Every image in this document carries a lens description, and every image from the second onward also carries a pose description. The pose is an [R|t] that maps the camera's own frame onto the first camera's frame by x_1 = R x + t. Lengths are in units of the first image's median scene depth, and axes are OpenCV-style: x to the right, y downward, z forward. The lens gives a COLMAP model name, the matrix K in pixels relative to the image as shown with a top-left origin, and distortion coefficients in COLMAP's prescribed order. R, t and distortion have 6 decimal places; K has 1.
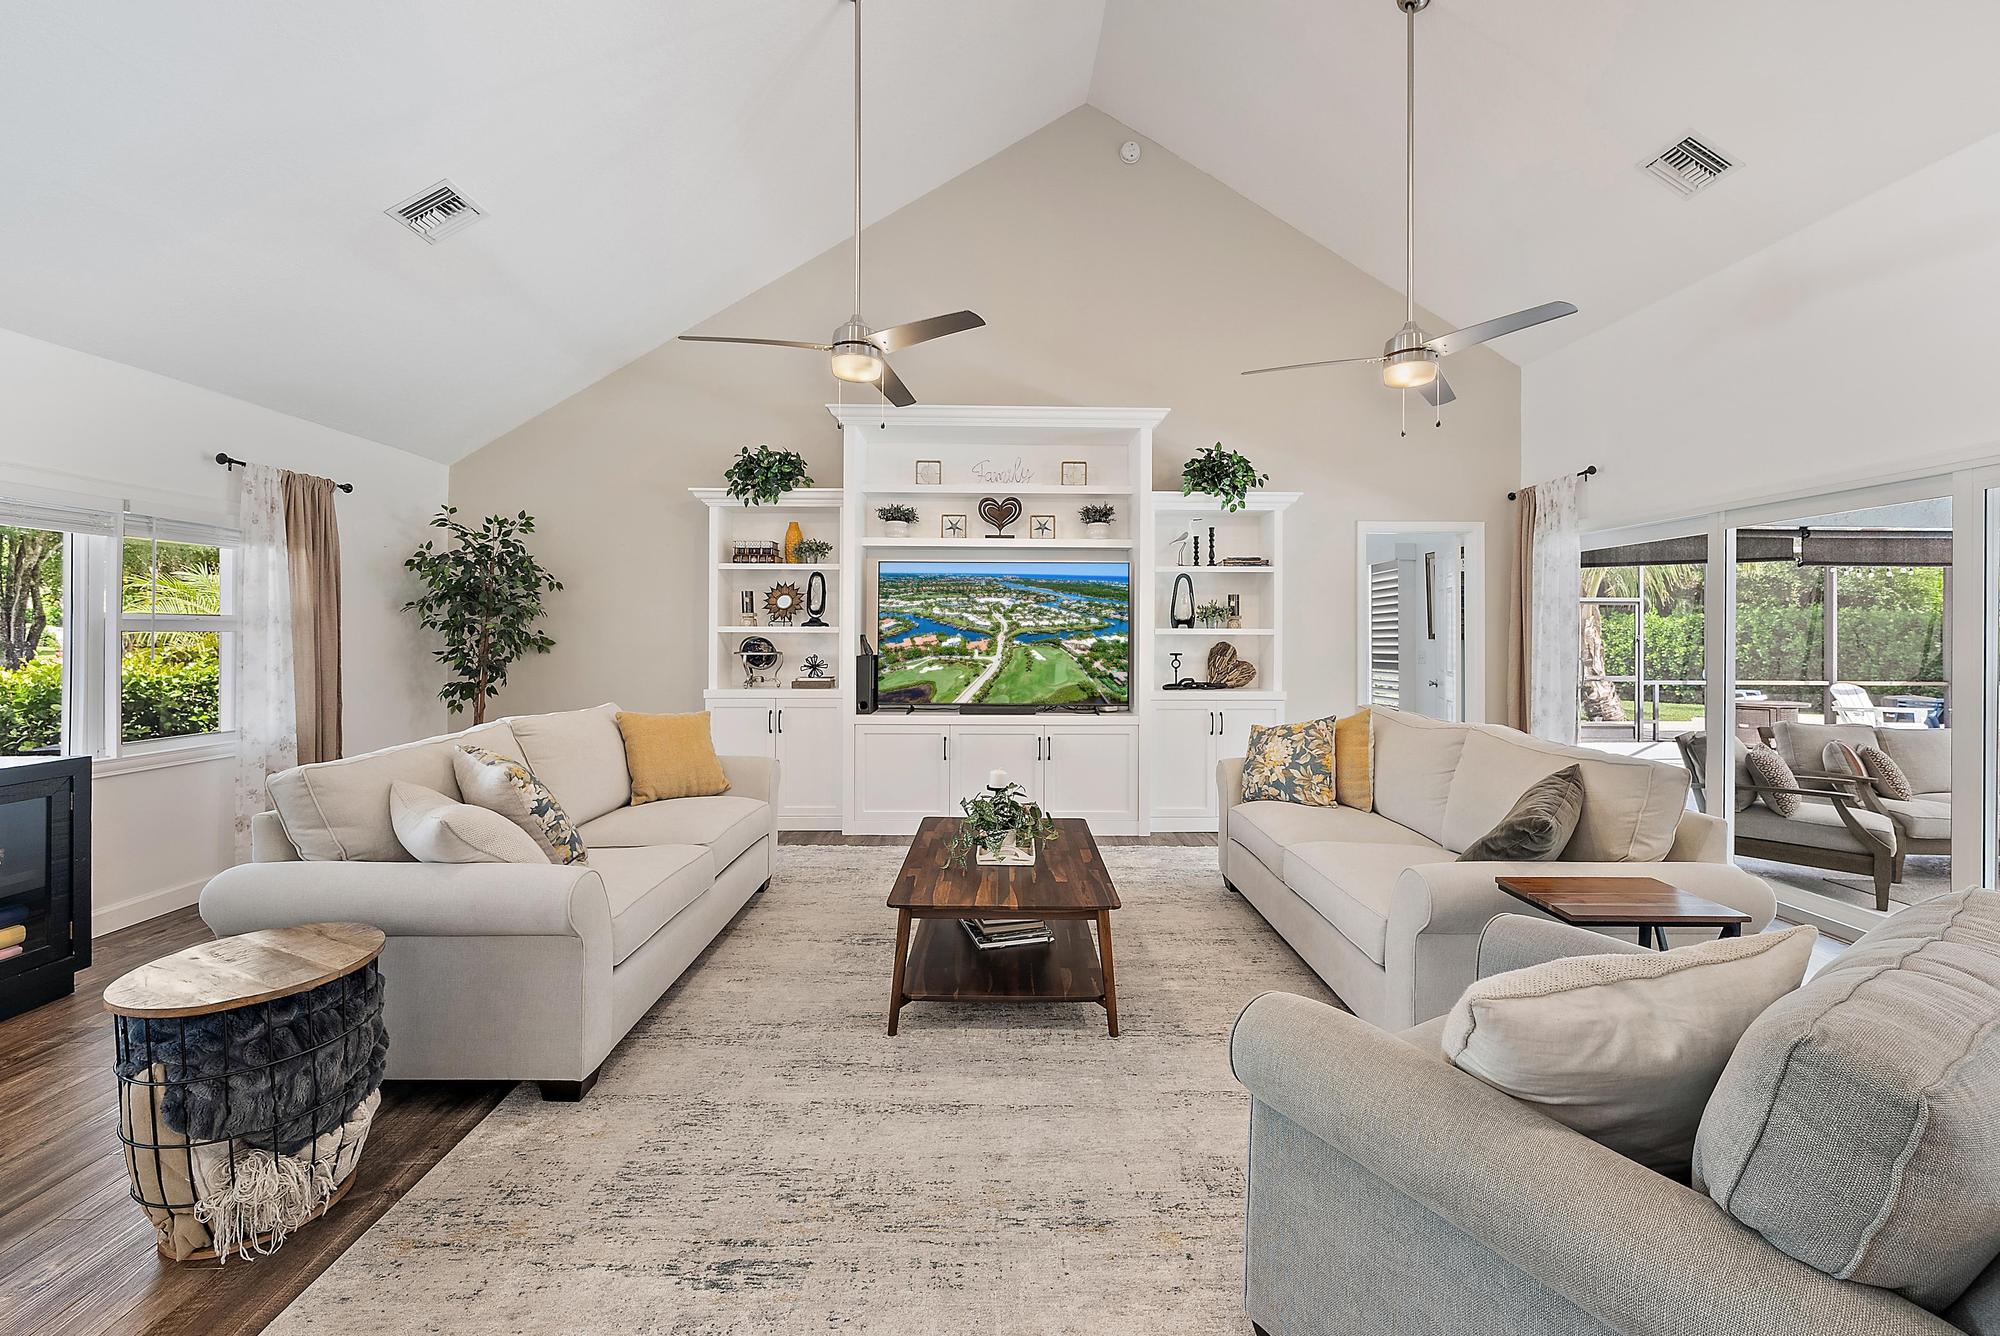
lens RADIAL K [[802.0, 0, 1005.5], [0, 802.0, 630.3], [0, 0, 1]] dist [-0.002854, -0.000003]
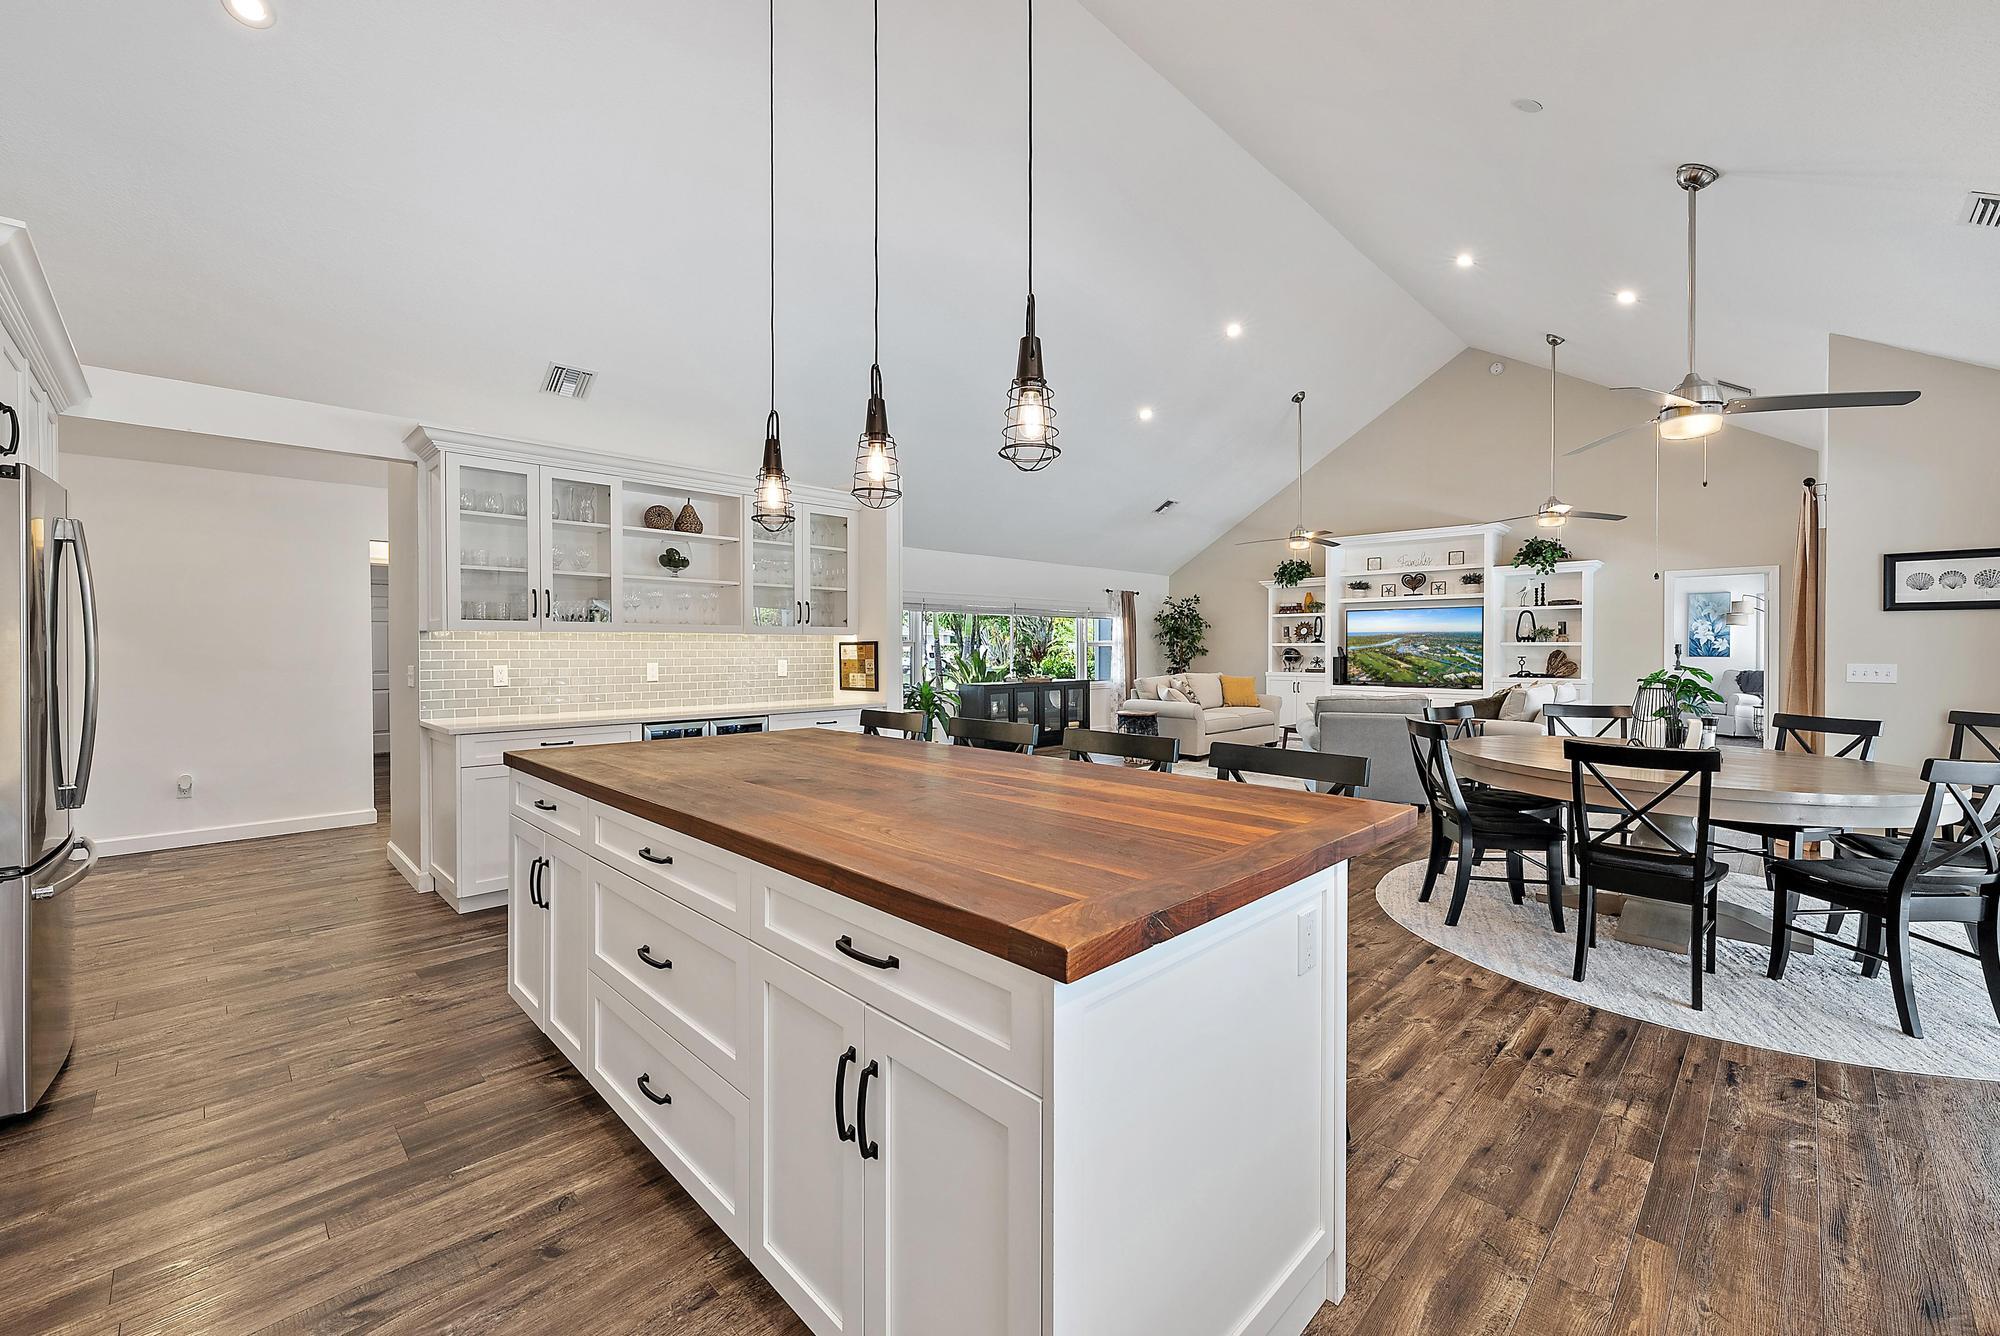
lens RADIAL K [[802.0, 0, 1003.6], [0, 802.0, 658.0], [0, 0, 1]] dist [-0.002854, -0.000003]
pose [[0.687951, 0.005271, -0.725738, 0.716616], [0.003558, 0.999937, 0.010634, 0.009298], [0.725749, -0.009898, 0.687889, -1.026617]]
